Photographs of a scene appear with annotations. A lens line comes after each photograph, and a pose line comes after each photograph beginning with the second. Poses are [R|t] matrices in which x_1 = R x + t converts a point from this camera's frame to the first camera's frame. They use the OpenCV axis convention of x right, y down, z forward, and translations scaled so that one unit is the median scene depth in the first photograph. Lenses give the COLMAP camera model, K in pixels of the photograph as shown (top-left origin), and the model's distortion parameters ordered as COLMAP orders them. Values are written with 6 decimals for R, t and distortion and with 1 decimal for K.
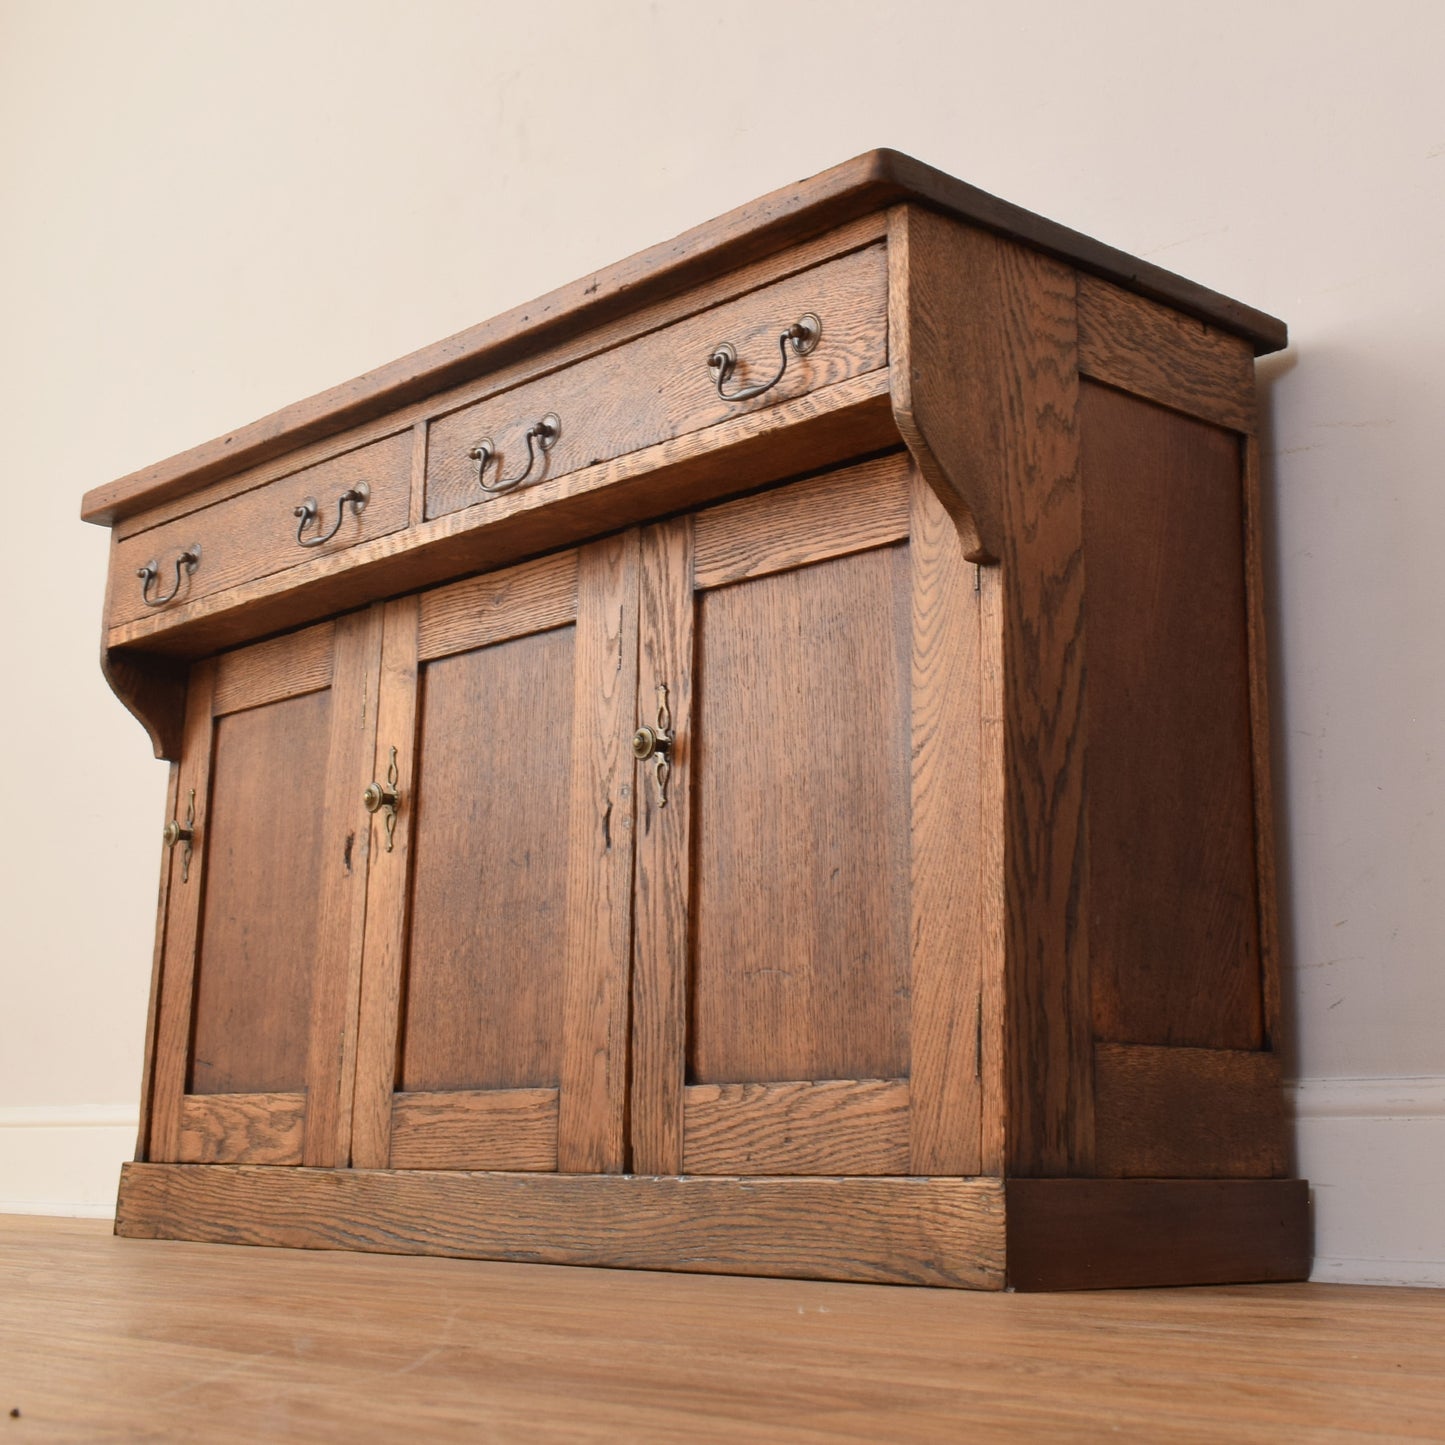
lens RADIAL K [[2275.9, 0, 802.8], [0, 2275.9, 572.9], [0, 0, 1]] dist [-0.008270, -0.024113]
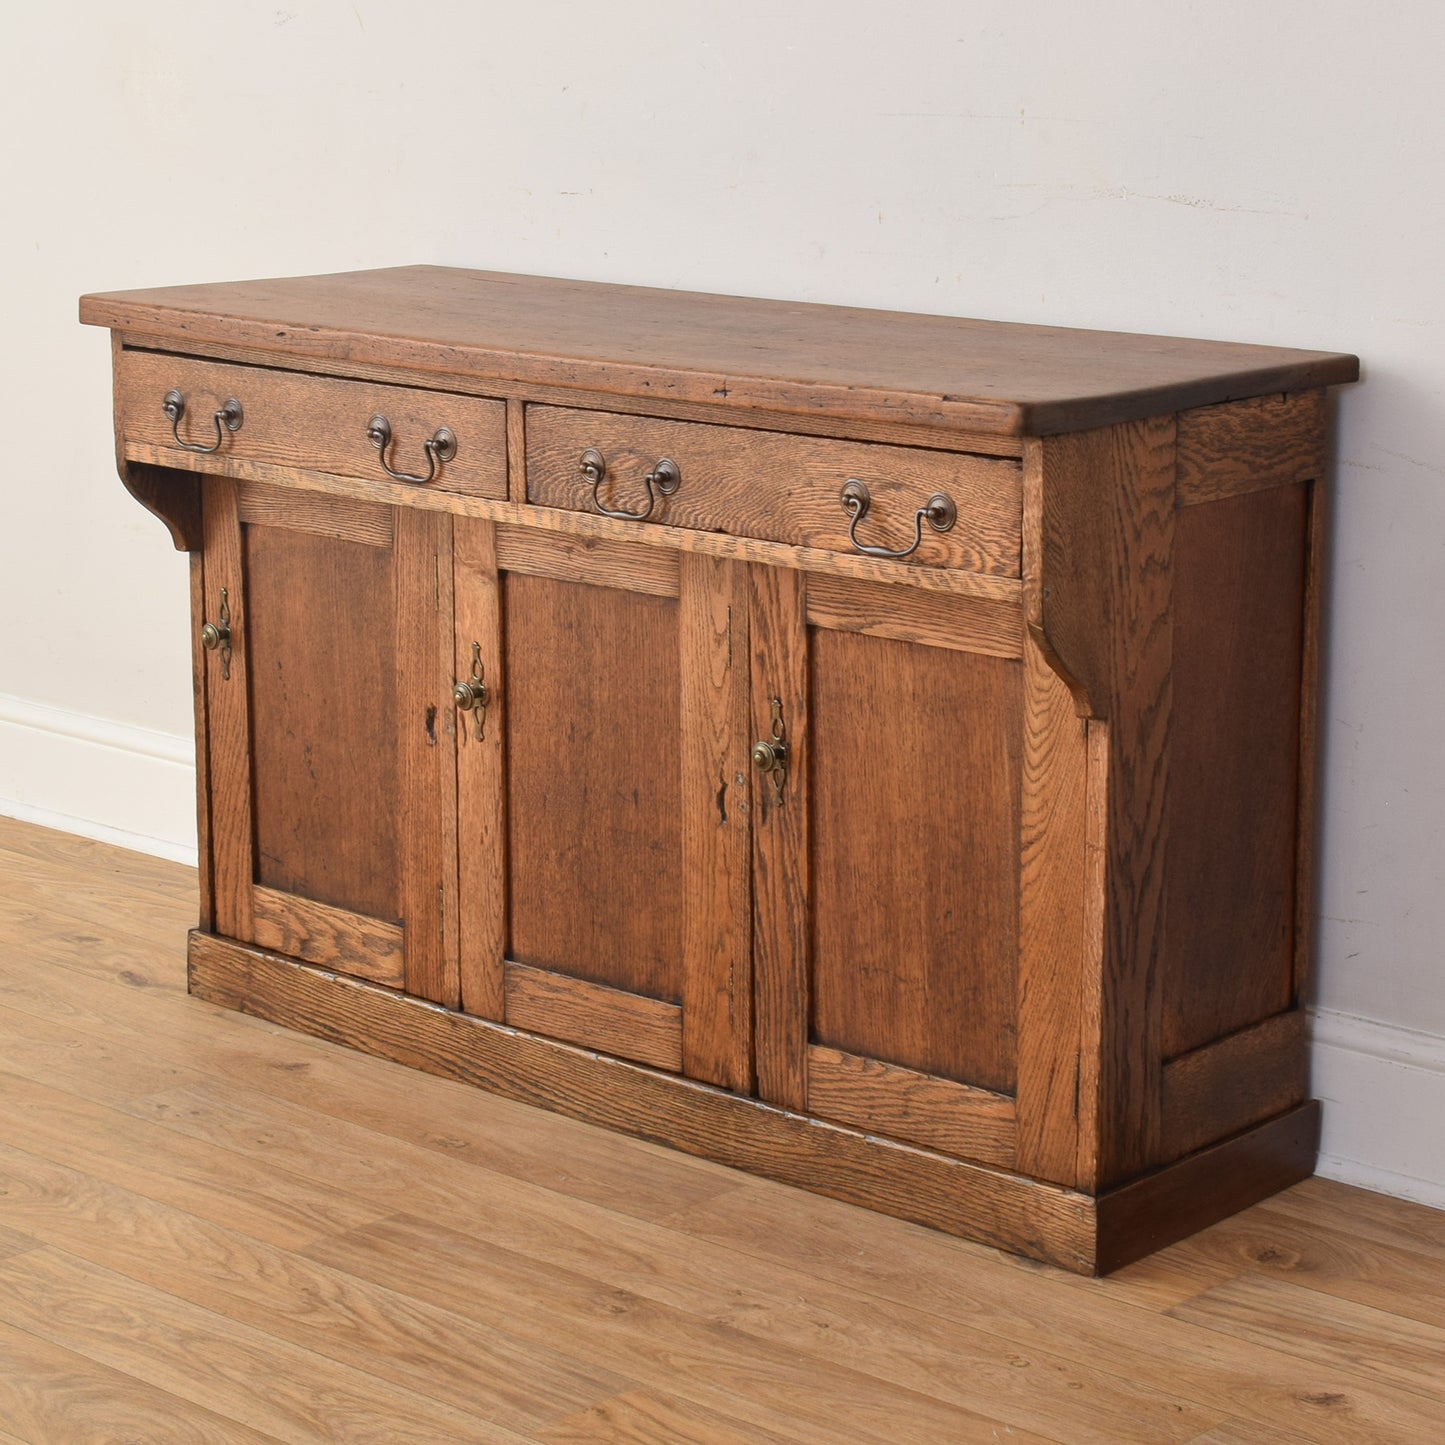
lens RADIAL K [[3512.4, 0, 722.3], [0, 3512.4, 687.9], [0, 0, 1]] dist [-0.011988, 0.048337]
pose [[0.997327, -0.030403, 0.066444, -0.200793], [-0.003205, 0.890247, 0.455466, -0.732207], [-0.072999, -0.454462, 0.887770, -0.511331]]
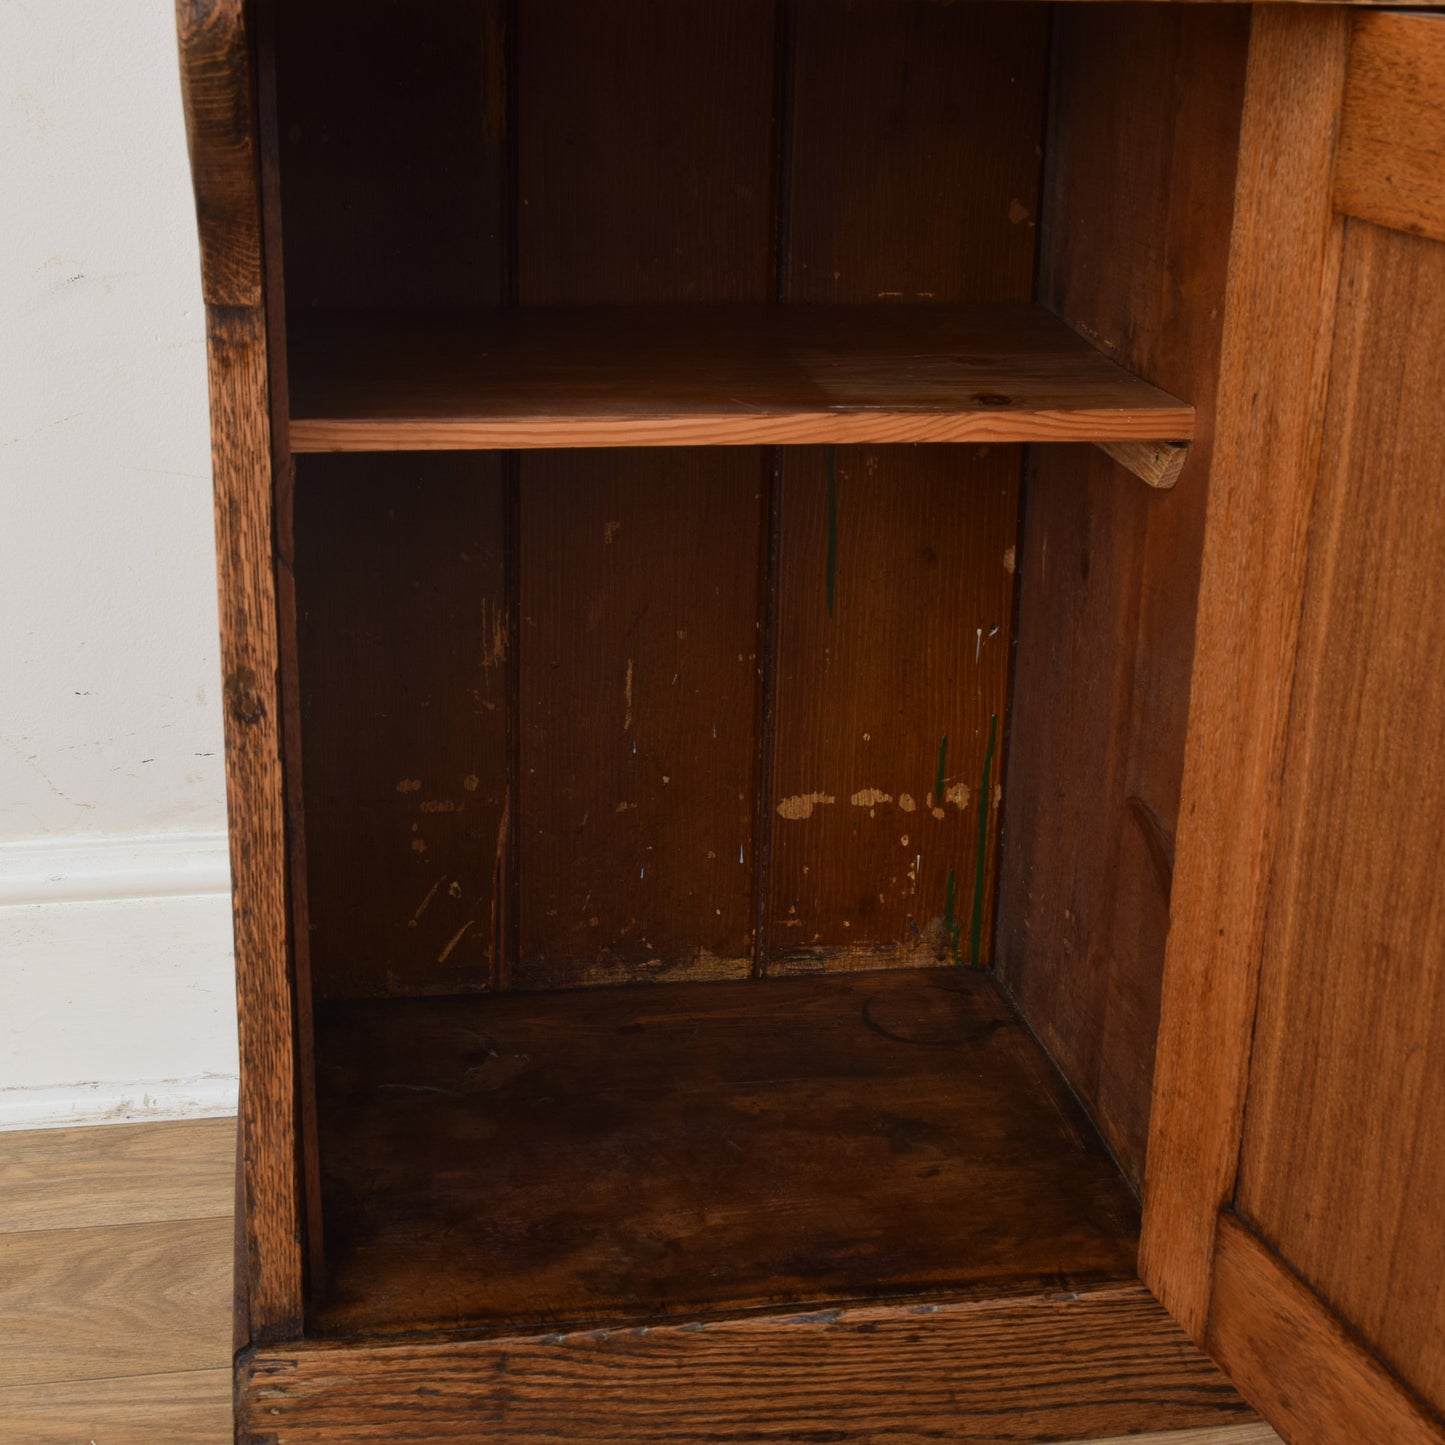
lens RADIAL K [[2447.4, 0, 722.1], [0, 2447.4, 724.7], [0, 0, 1]] dist [-0.021269, -0.018142]
pose [[0.553781, -0.279564, 0.784328, -0.696900], [-0.218243, 0.860289, 0.460731, -0.053353], [-0.803552, -0.426318, 0.415399, 1.023310]]
